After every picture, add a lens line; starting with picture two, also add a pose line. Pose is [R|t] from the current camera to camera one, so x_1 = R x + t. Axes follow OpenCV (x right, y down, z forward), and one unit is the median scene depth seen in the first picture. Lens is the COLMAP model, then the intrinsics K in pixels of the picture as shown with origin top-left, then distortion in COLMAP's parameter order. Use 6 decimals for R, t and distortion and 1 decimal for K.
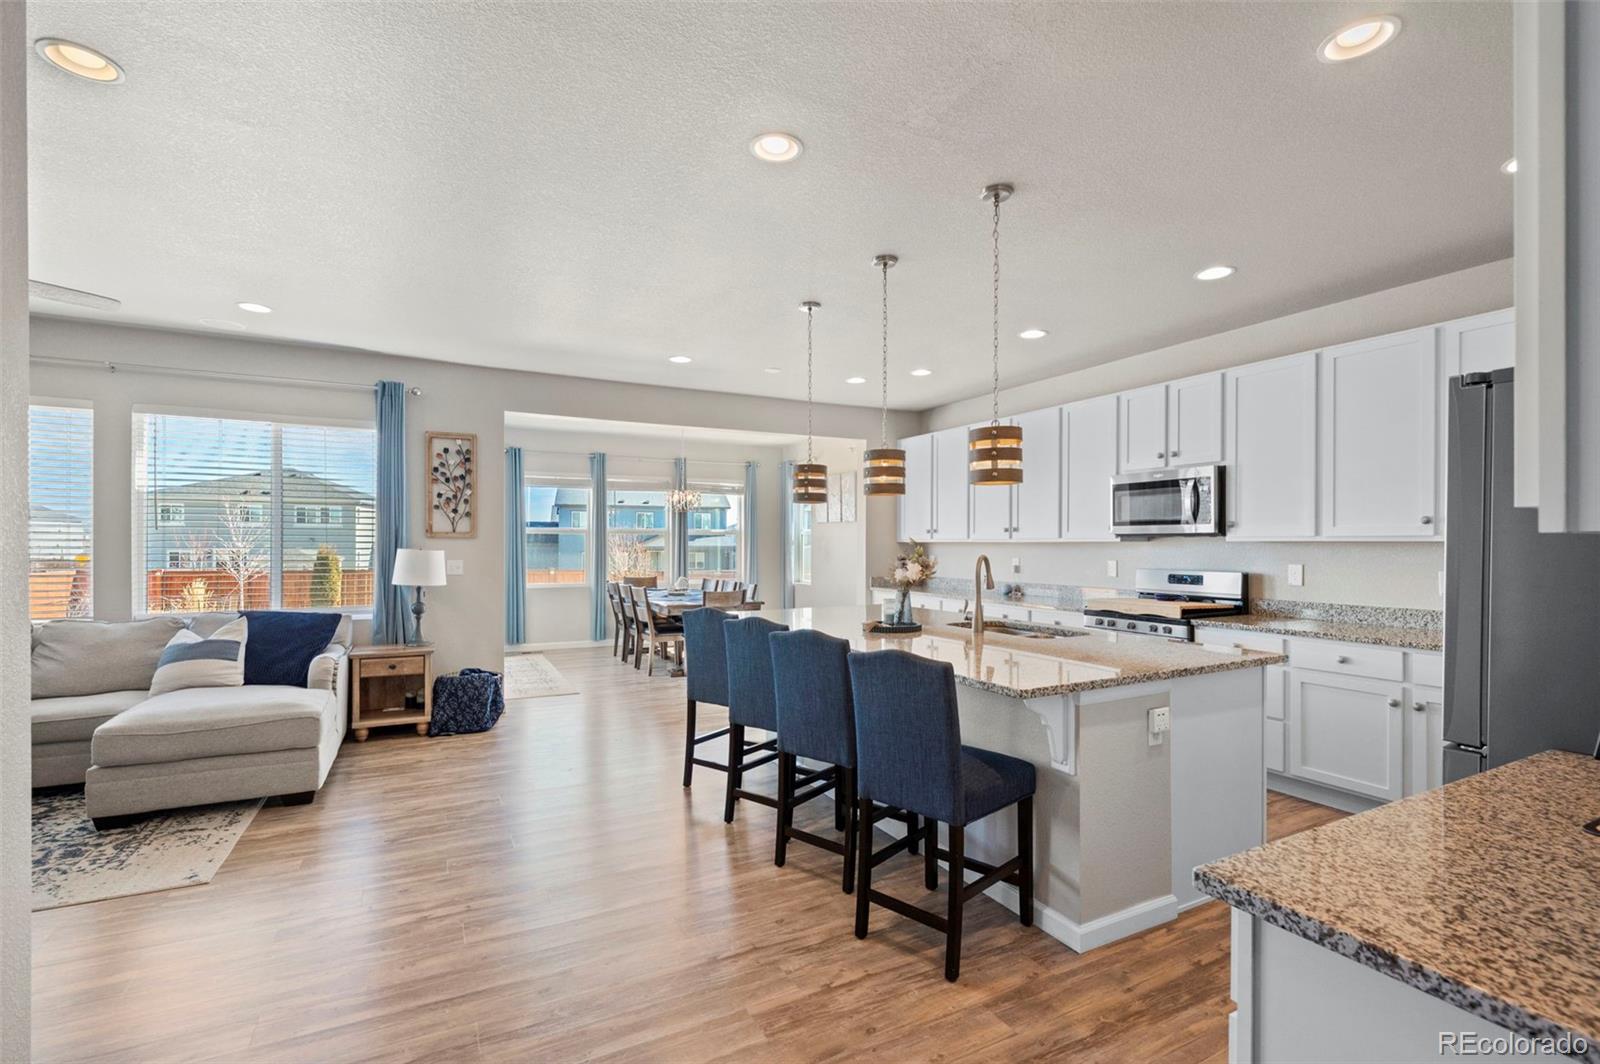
lens RADIAL K [[721.1, 0, 803.2], [0, 721.1, 538.2], [0, 0, 1]] dist [0.002319, -0.000456]
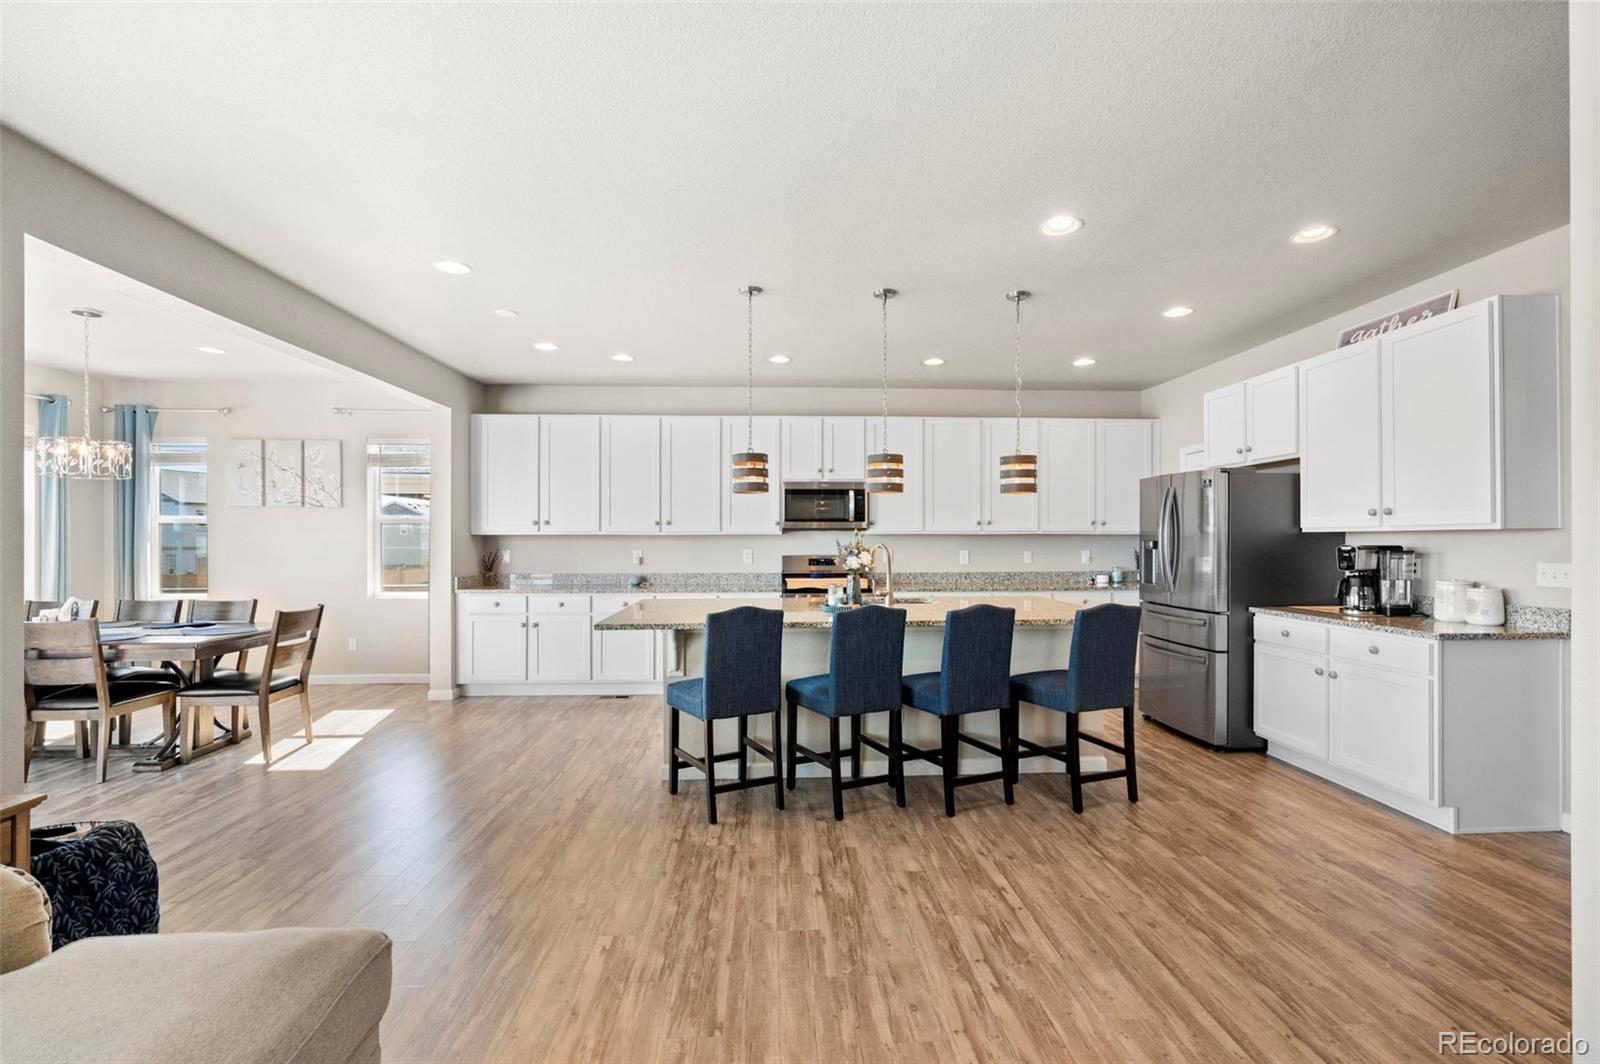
lens RADIAL K [[721.1, 0, 804.4], [0, 721.1, 536.5], [0, 0, 1]] dist [0.002319, -0.000456]
pose [[0.414164, 0.002897, 0.910198, -1.090404], [-0.005655, 0.999984, -0.000610, 0.014081], [-0.910185, -0.004894, 0.414174, 0.694009]]
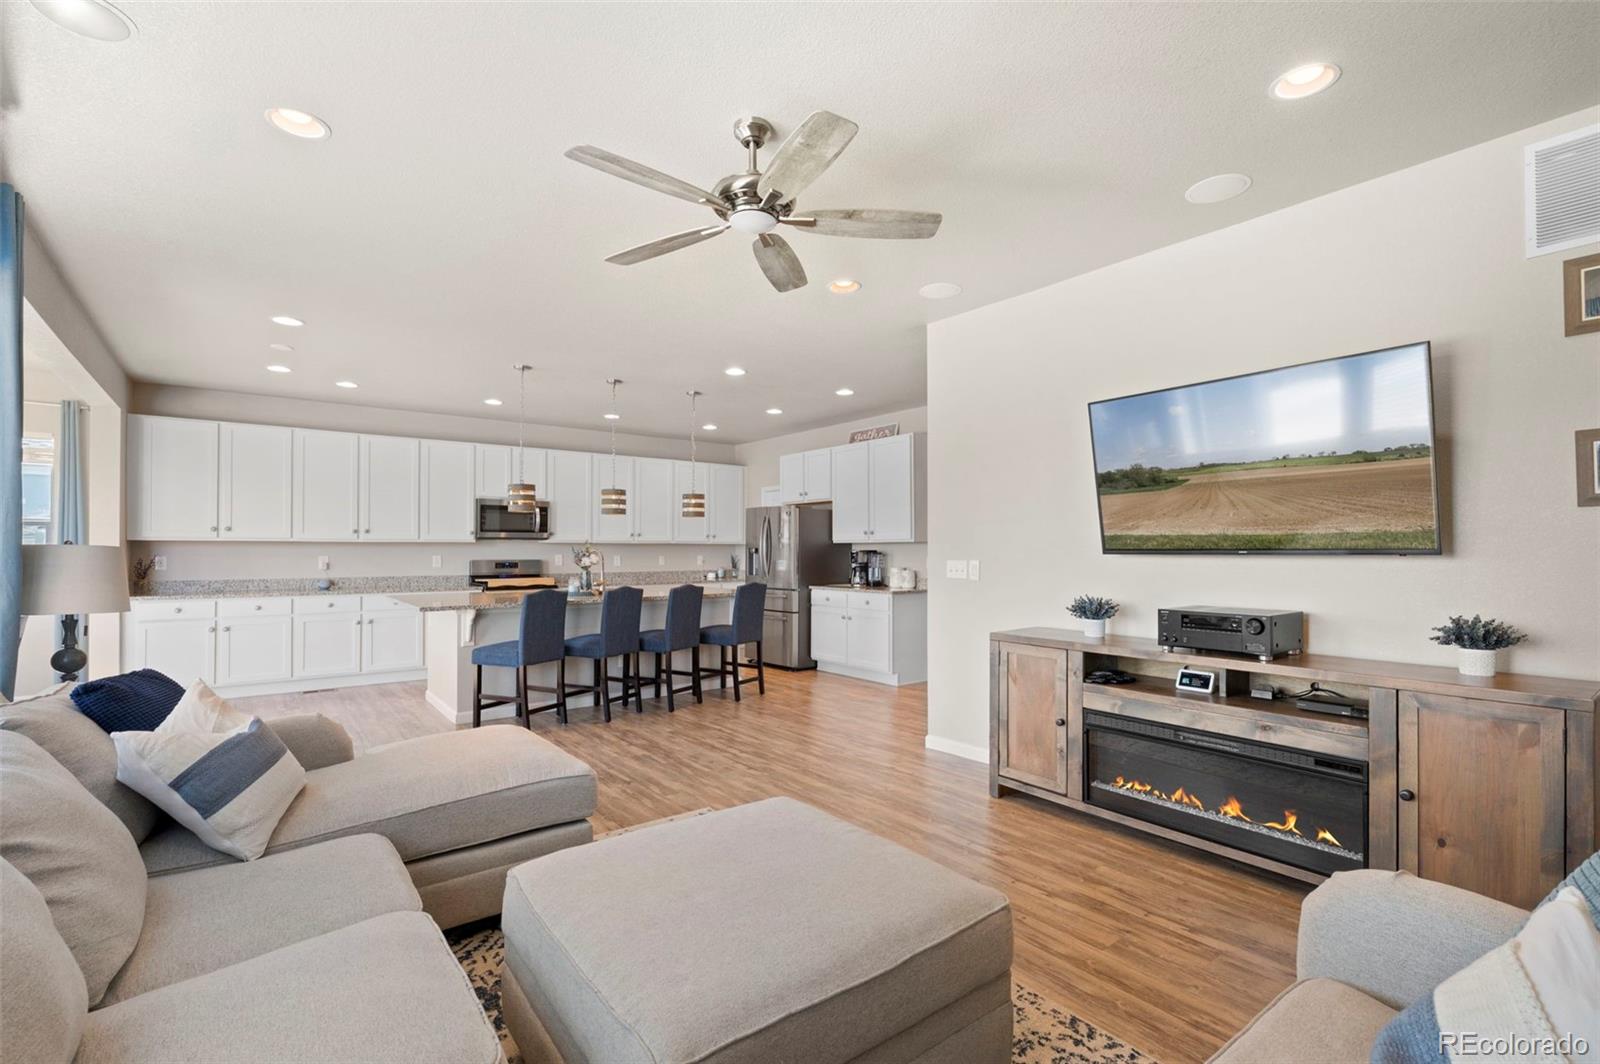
lens RADIAL K [[721.1, 0, 809.2], [0, 721.1, 539.9], [0, 0, 1]] dist [0.002319, -0.000456]
pose [[-0.187208, 0.013143, 0.982232, -1.841243], [-0.007795, 0.999859, -0.014864, 0.026340], [-0.982289, -0.010440, -0.187079, 0.941158]]
